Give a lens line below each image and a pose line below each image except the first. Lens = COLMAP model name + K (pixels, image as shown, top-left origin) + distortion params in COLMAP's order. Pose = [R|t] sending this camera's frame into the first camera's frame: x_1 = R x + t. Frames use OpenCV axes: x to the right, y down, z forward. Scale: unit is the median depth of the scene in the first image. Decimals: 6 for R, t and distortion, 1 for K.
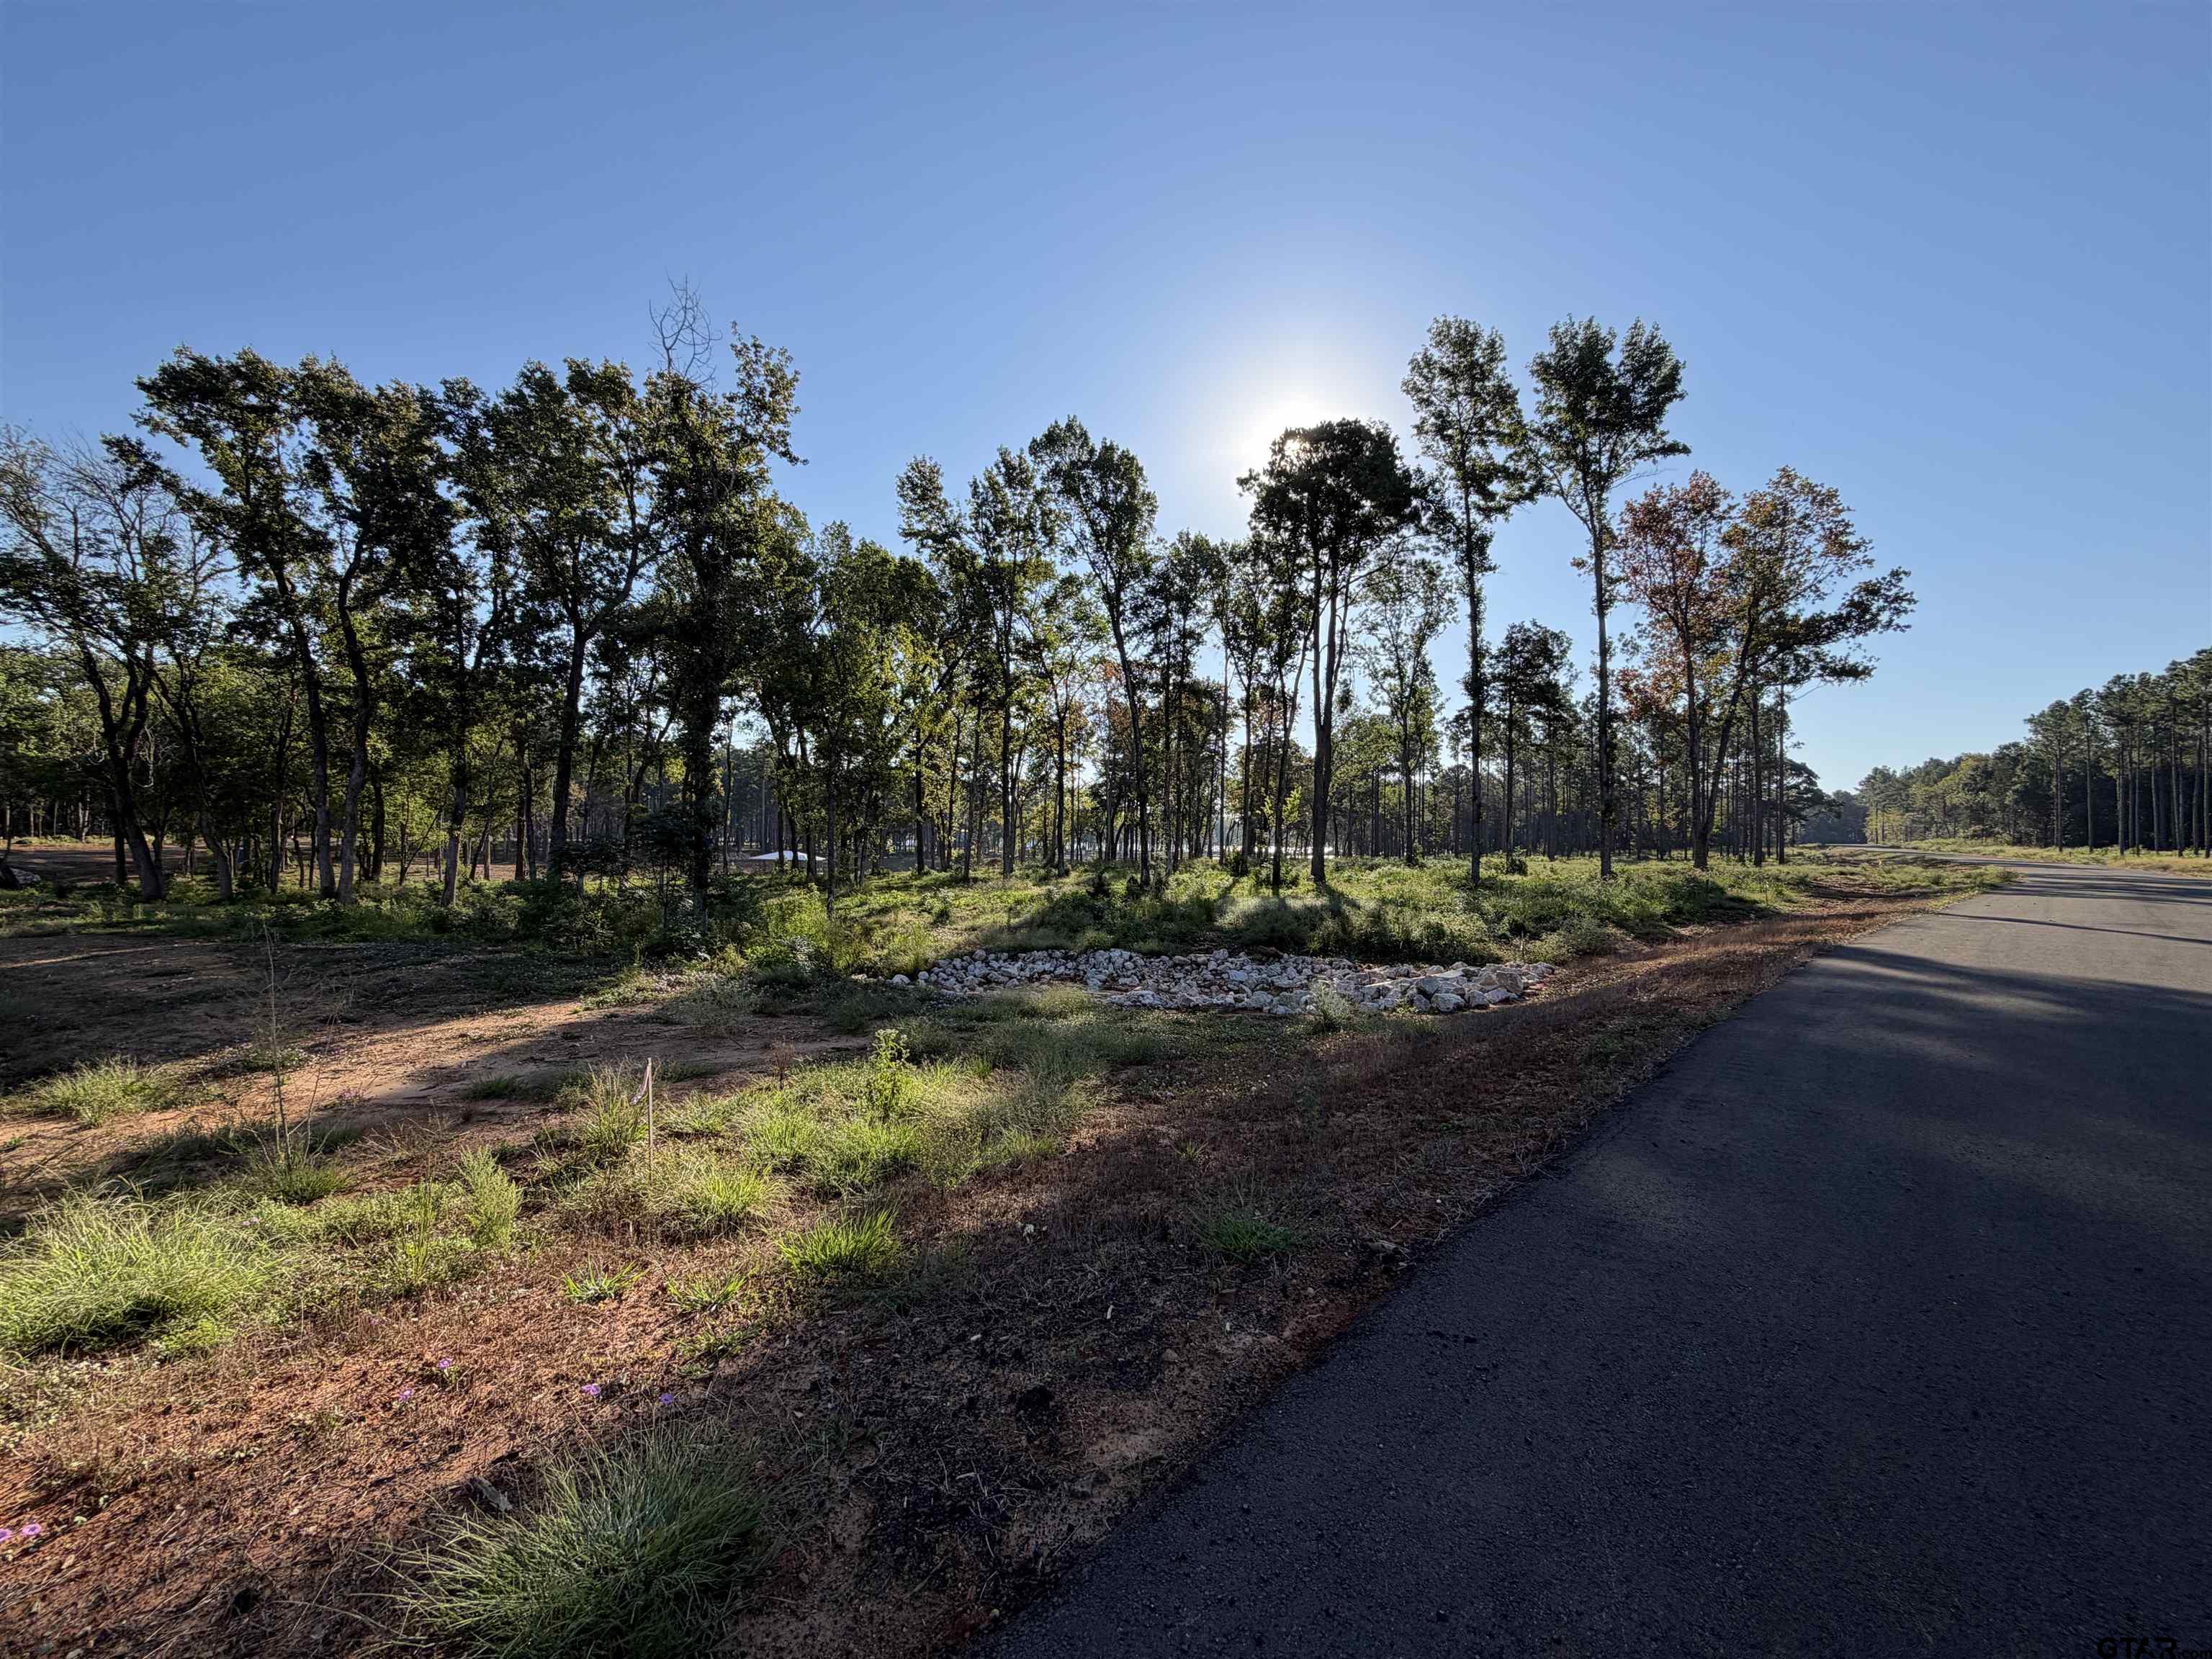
lens RADIAL K [[879.9, 0, 1103.1], [0, 879.9, 826.5], [0, 0, 1]] dist [-0.000780, -0.000075]
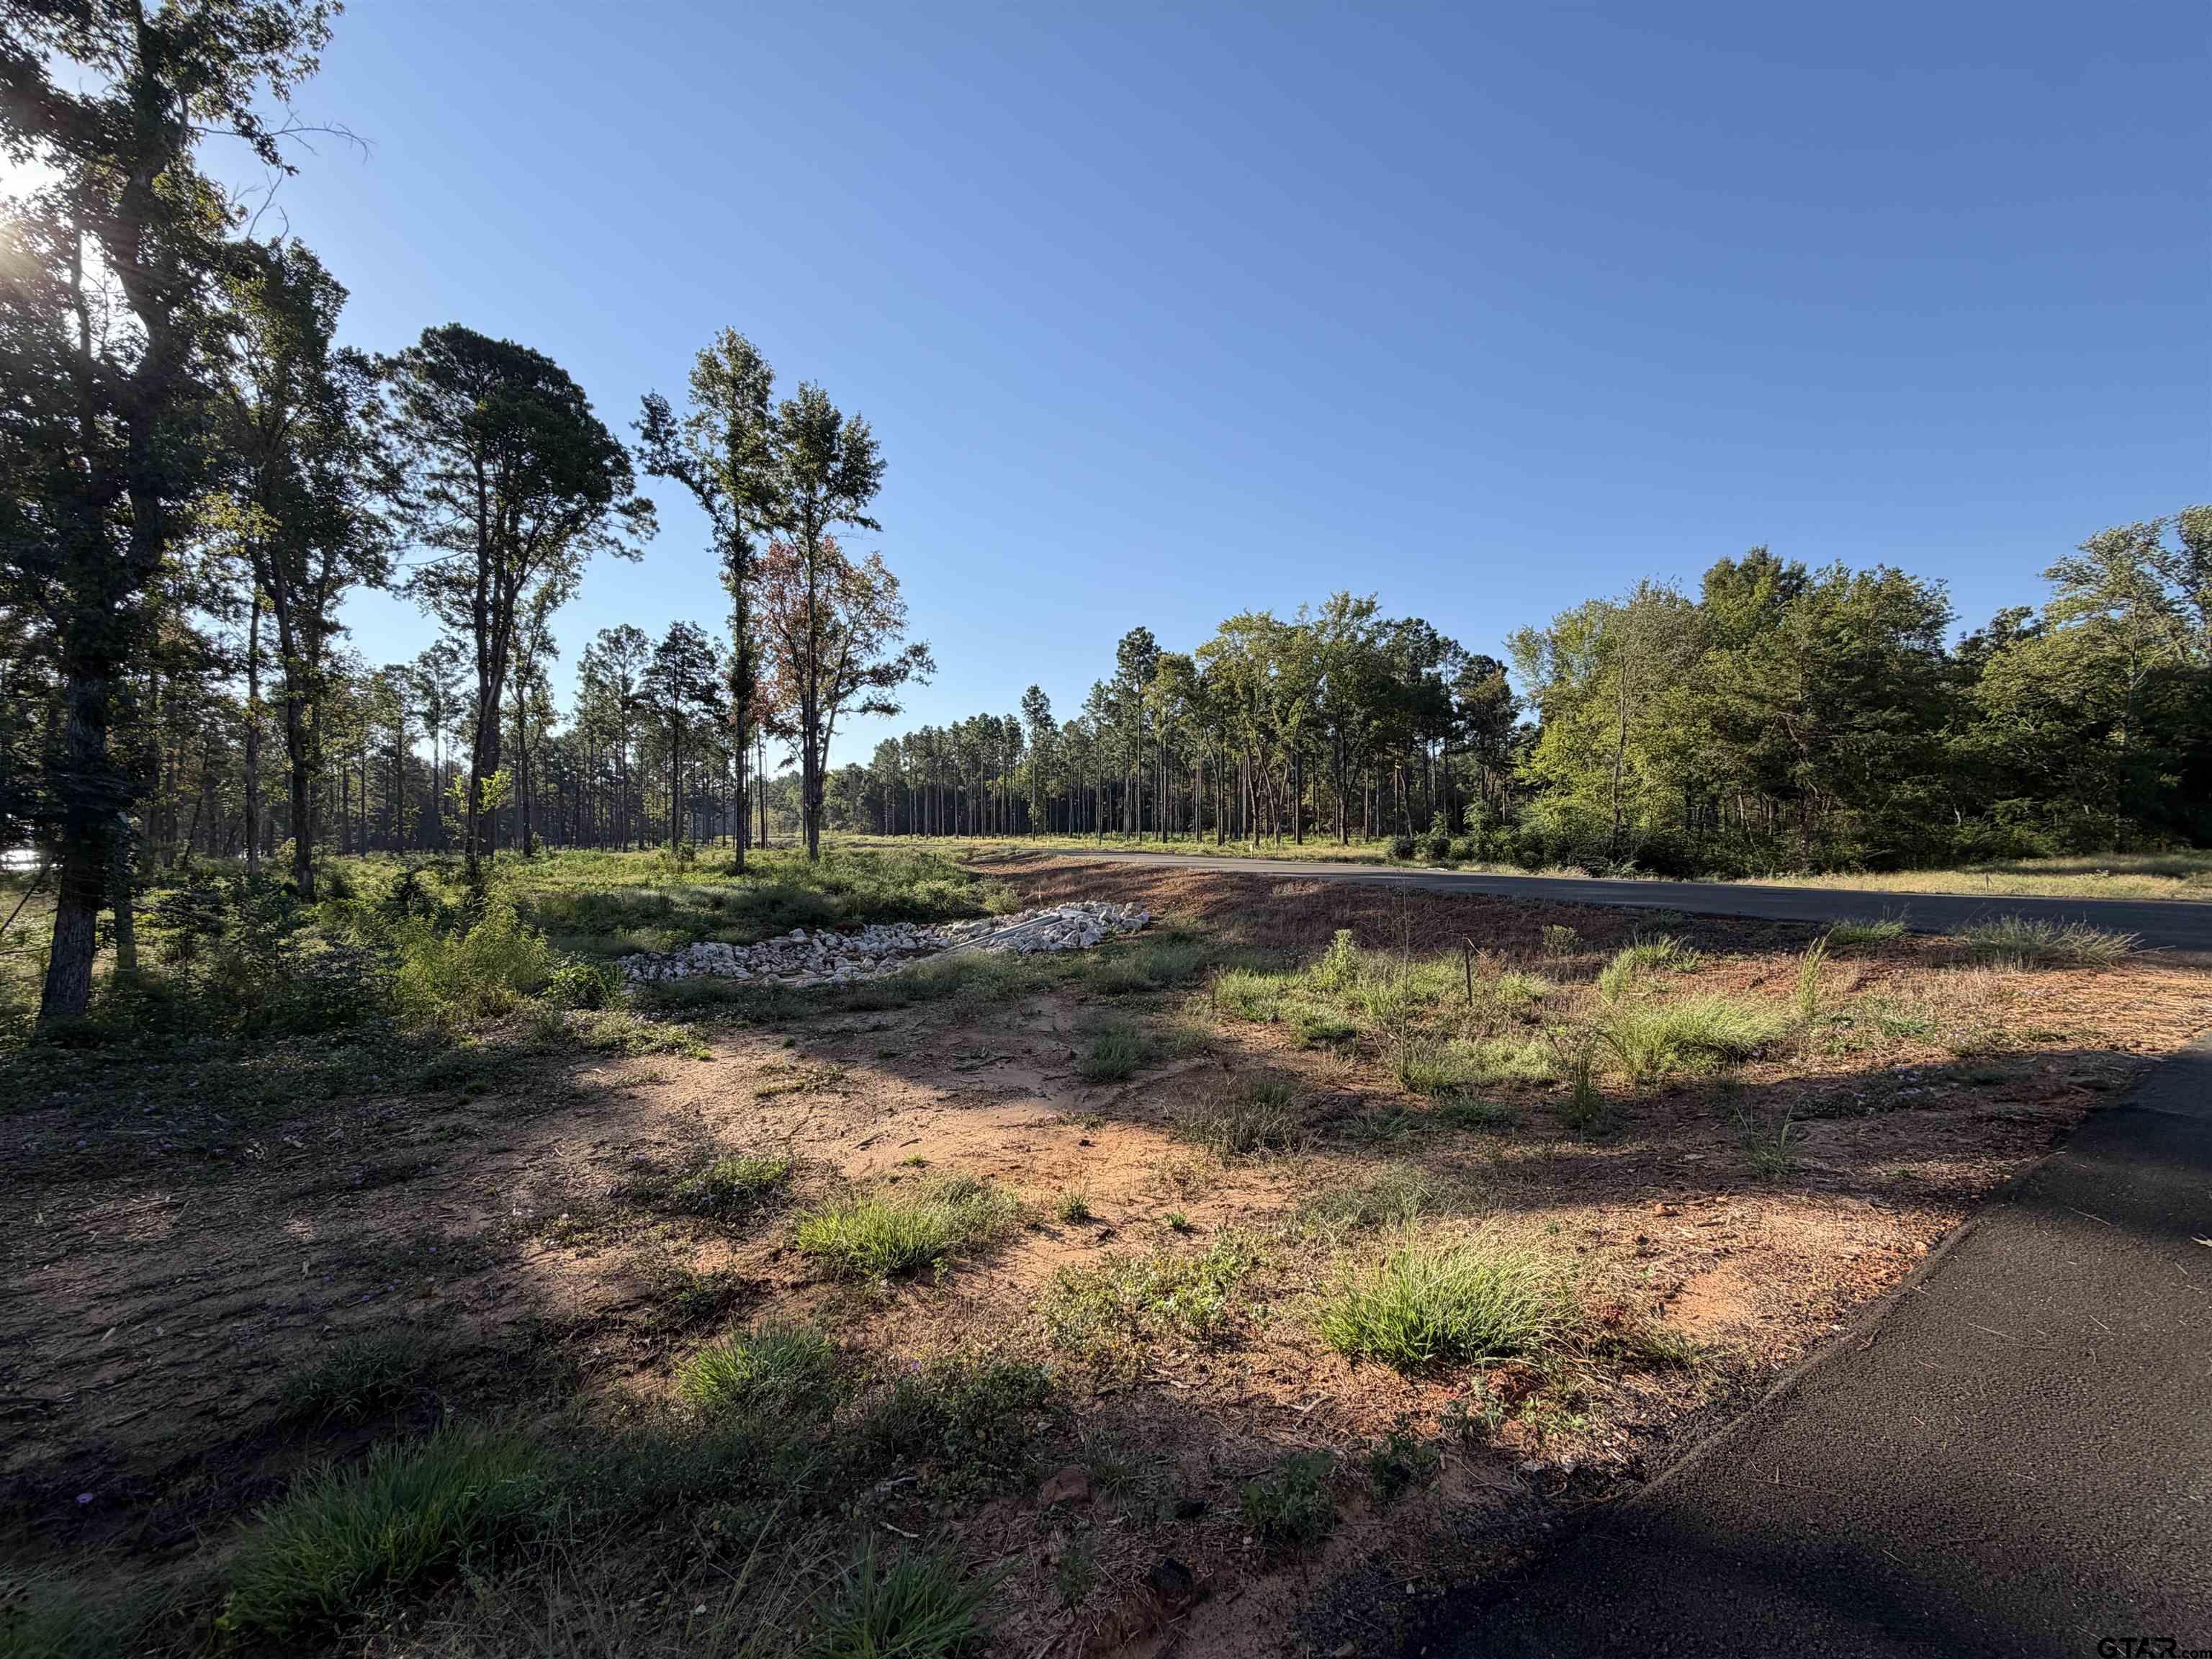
lens RADIAL K [[879.9, 0, 1103.1], [0, 879.9, 826.5], [0, 0, 1]] dist [-0.000780, -0.000075]
pose [[0.410464, 0.001279, 0.911876, -0.381225], [-0.006201, 0.999980, 0.001389, 0.010949], [-0.911856, -0.006225, 0.410464, 0.154734]]
